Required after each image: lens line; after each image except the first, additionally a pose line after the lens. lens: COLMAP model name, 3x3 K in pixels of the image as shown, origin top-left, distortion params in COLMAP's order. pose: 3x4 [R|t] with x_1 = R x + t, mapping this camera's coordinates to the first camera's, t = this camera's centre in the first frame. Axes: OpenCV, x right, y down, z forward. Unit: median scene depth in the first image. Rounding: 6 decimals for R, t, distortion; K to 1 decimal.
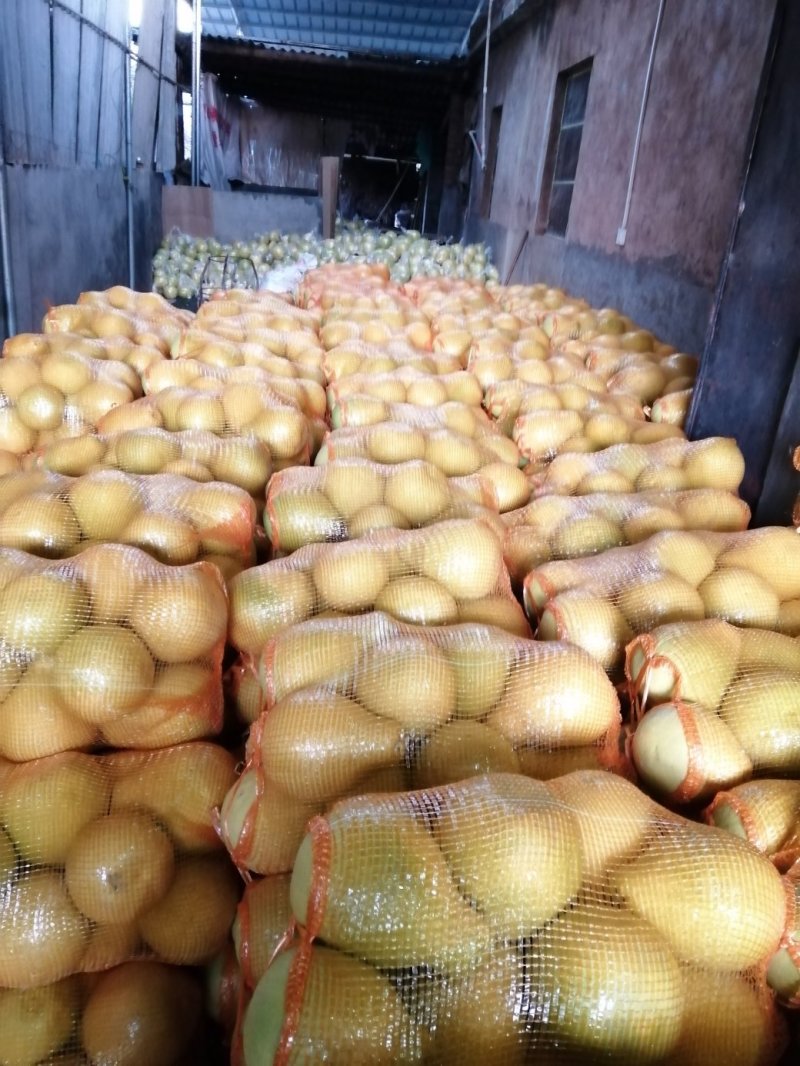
lens RADIAL K [[862.0, 0, 400.0], [0, 862.0, 533.0], [0, 0, 1]] dist [0.112270, -0.183492]
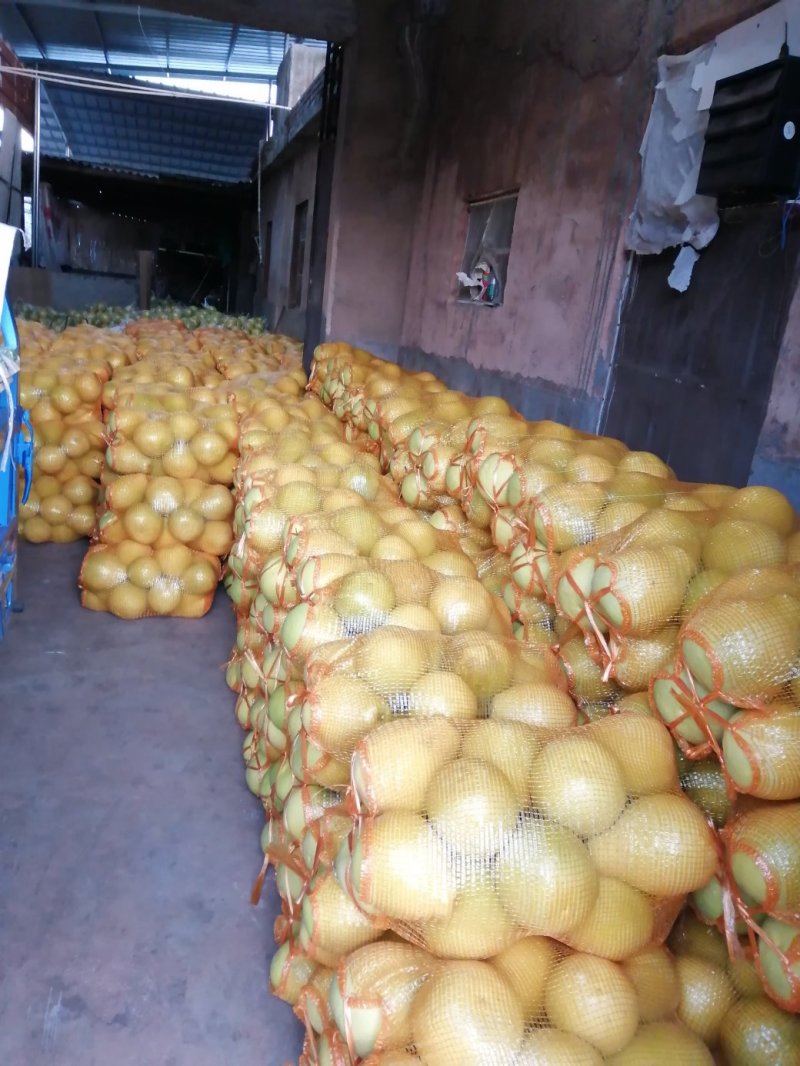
lens RADIAL K [[862.0, 0, 400.0], [0, 862.0, 533.0], [0, 0, 1]] dist [0.112270, -0.183492]
pose [[0.981146, -0.022242, 0.191986, 0.033933], [0.040910, 0.994748, -0.093828, 0.131604], [-0.188890, 0.099913, 0.976902, -0.314252]]
